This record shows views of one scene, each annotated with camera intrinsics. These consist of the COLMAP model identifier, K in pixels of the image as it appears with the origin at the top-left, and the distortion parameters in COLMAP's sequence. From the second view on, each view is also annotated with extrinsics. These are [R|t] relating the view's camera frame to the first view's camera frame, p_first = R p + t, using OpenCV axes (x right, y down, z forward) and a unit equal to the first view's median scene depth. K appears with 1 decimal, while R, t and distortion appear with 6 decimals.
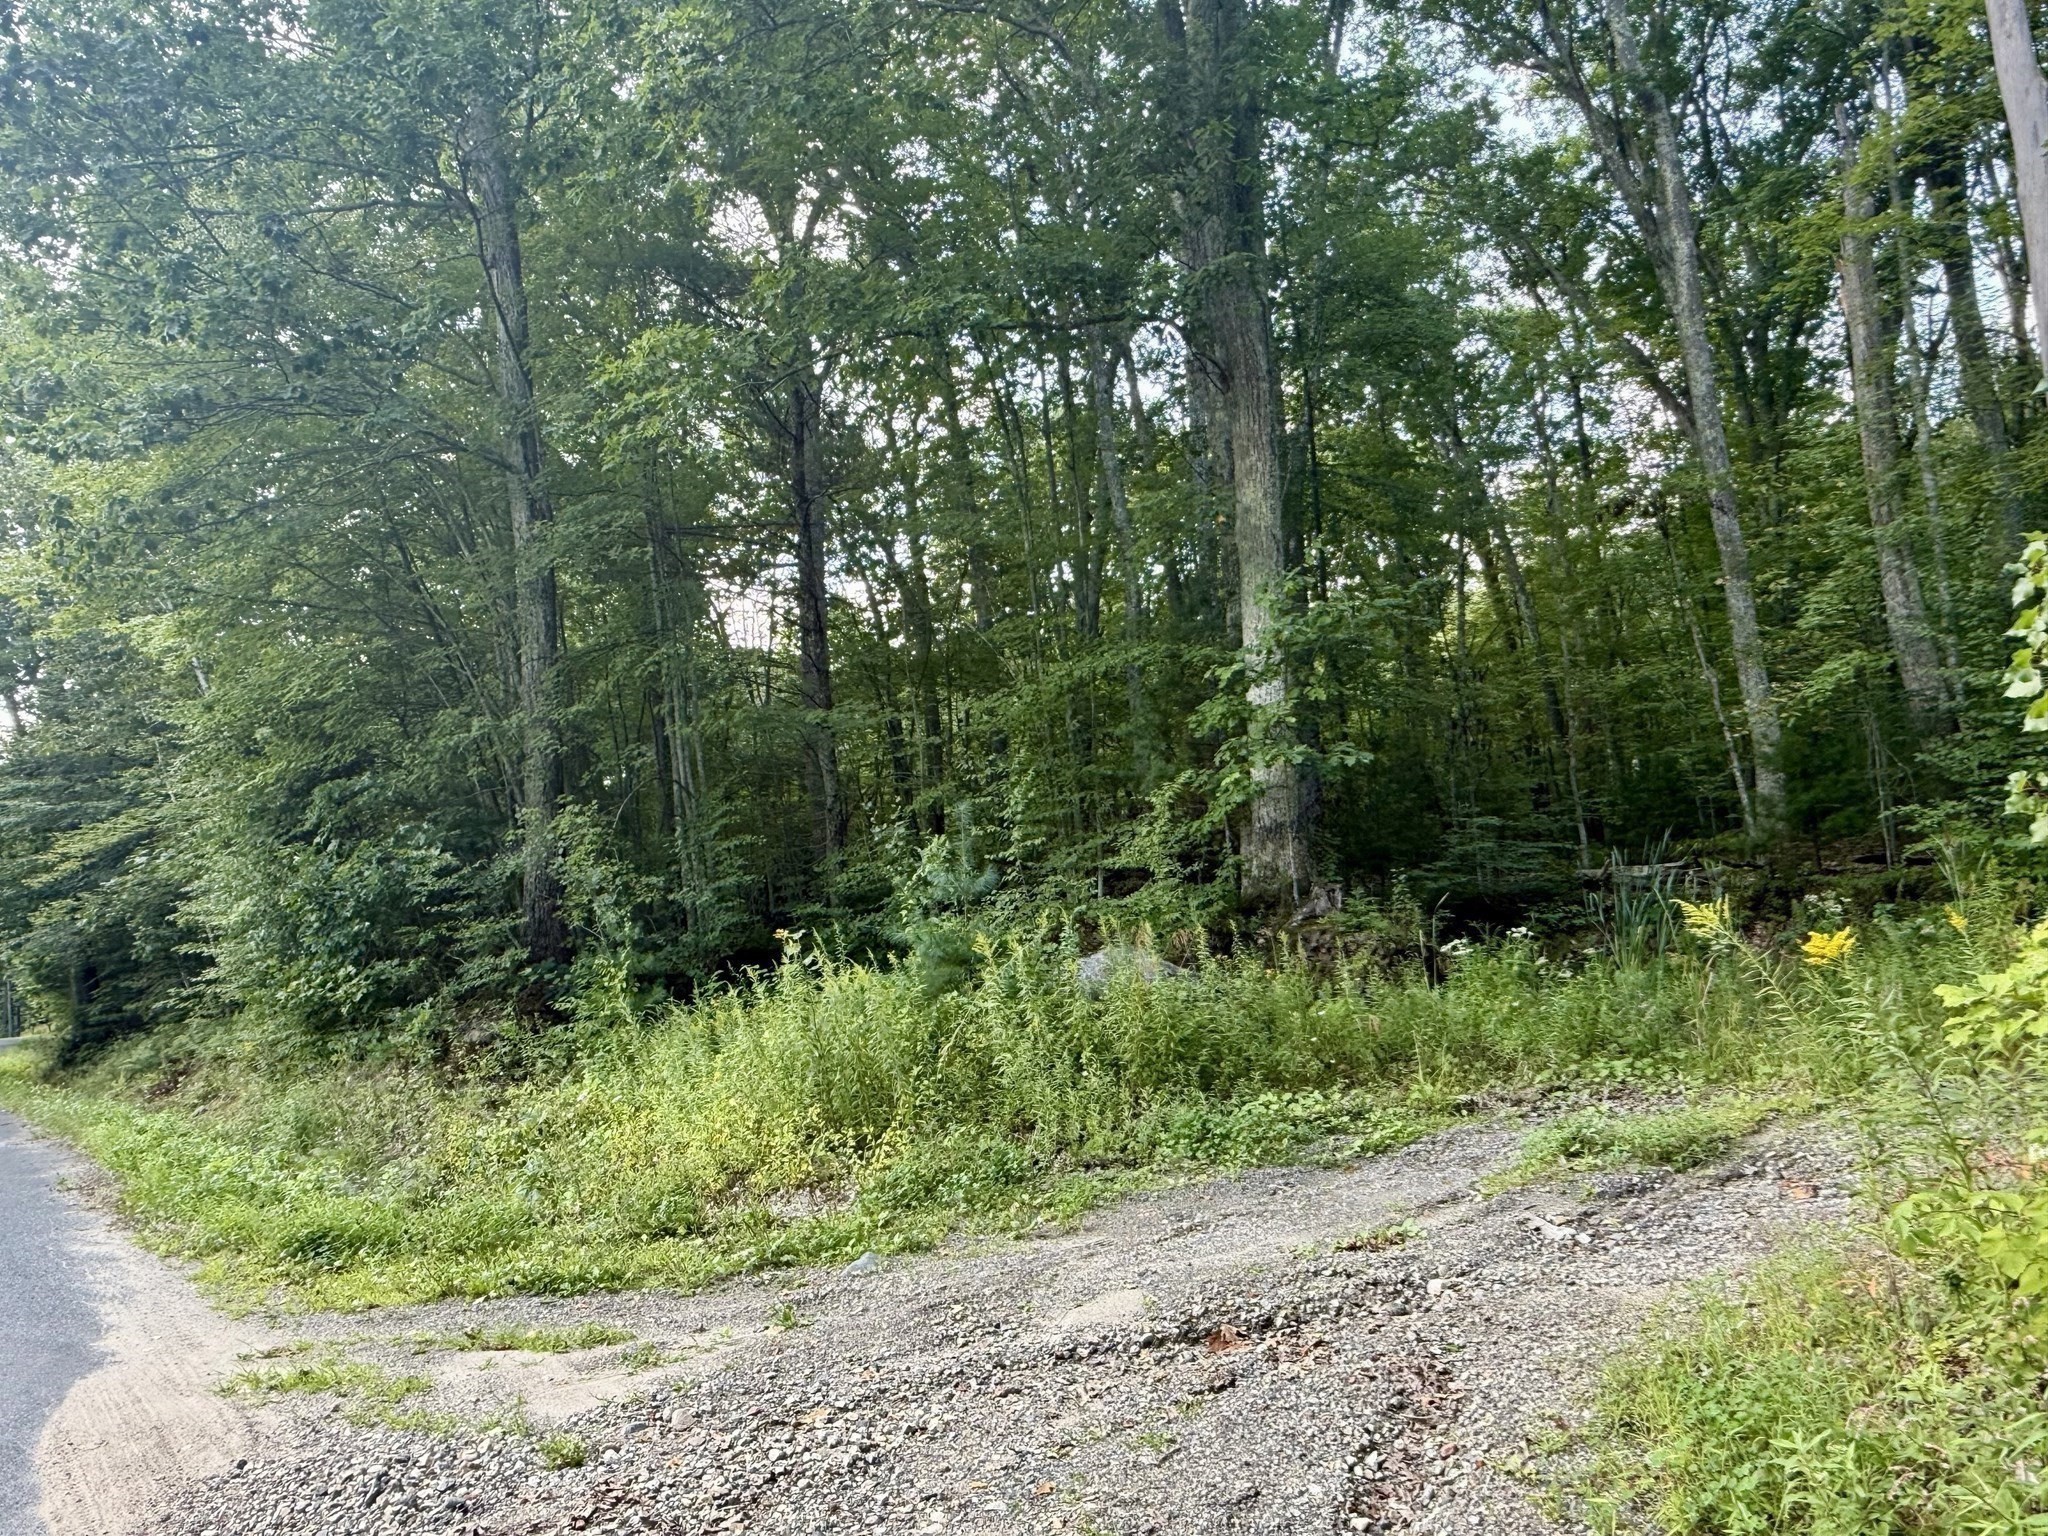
lens RADIAL K [[1400.0, 0, 1029.5], [0, 1400.0, 762.7], [0, 0, 1]] dist [-0.005915, 0.005134]
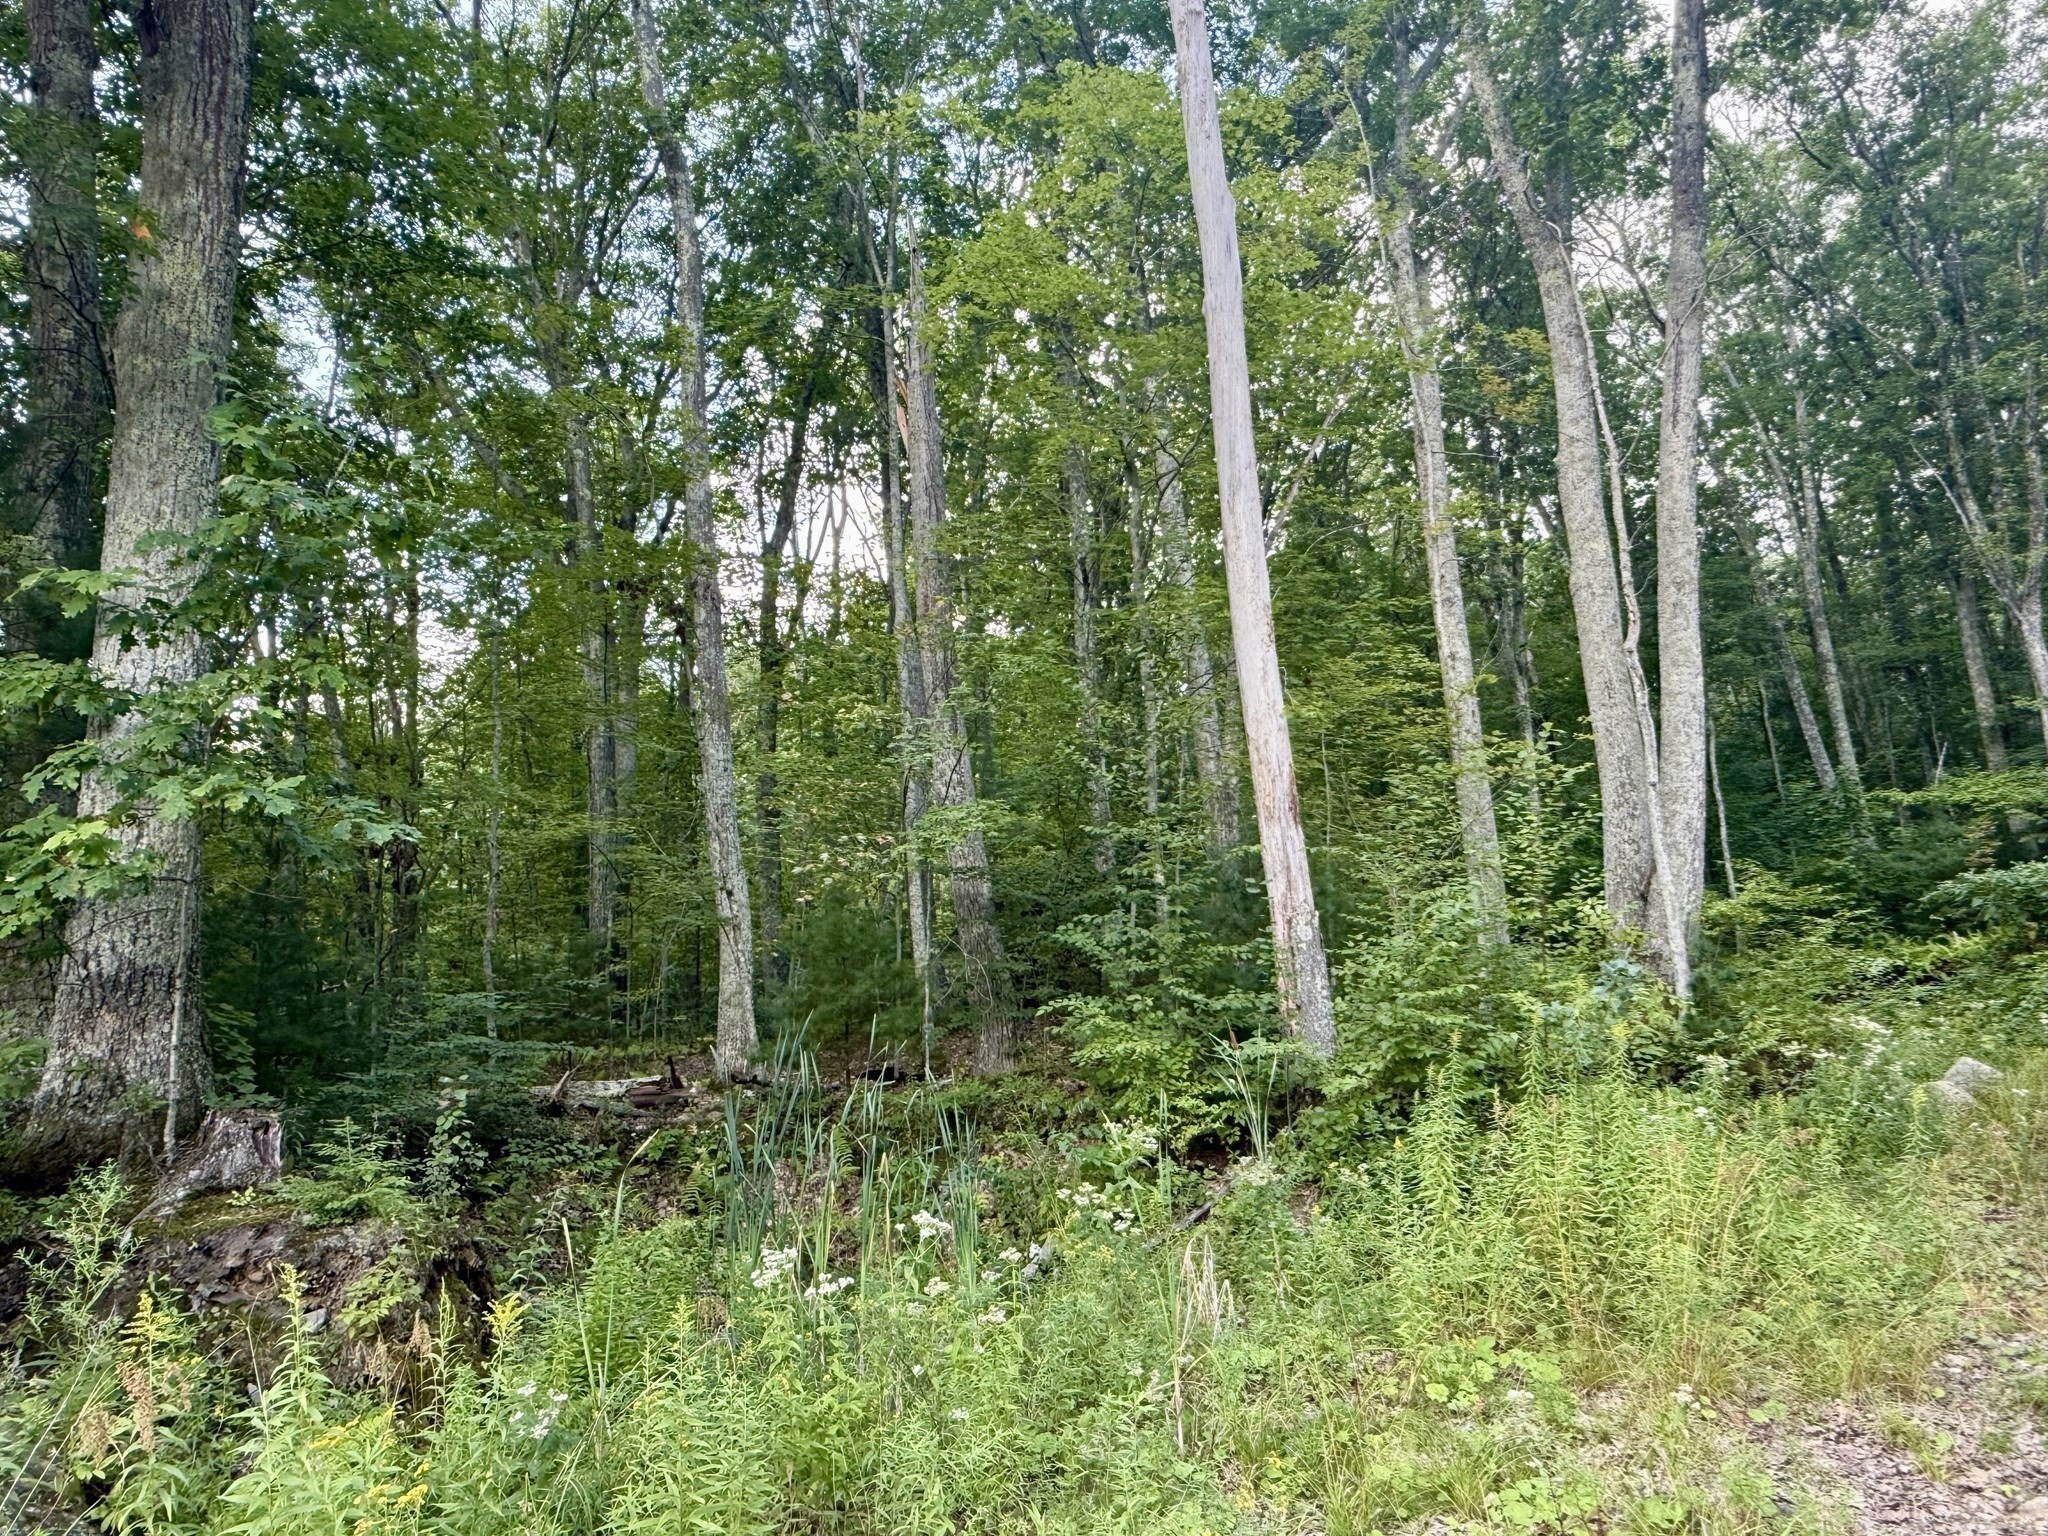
lens RADIAL K [[1400.0, 0, 1022.5], [0, 1400.0, 775.3], [0, 0, 1]] dist [-0.005915, 0.005134]
pose [[0.642275, 0.169461, 0.747506, 0.043766], [-0.059638, 0.983345, -0.171683, 0.096492], [-0.764150, 0.065688, 0.641685, 1.157720]]
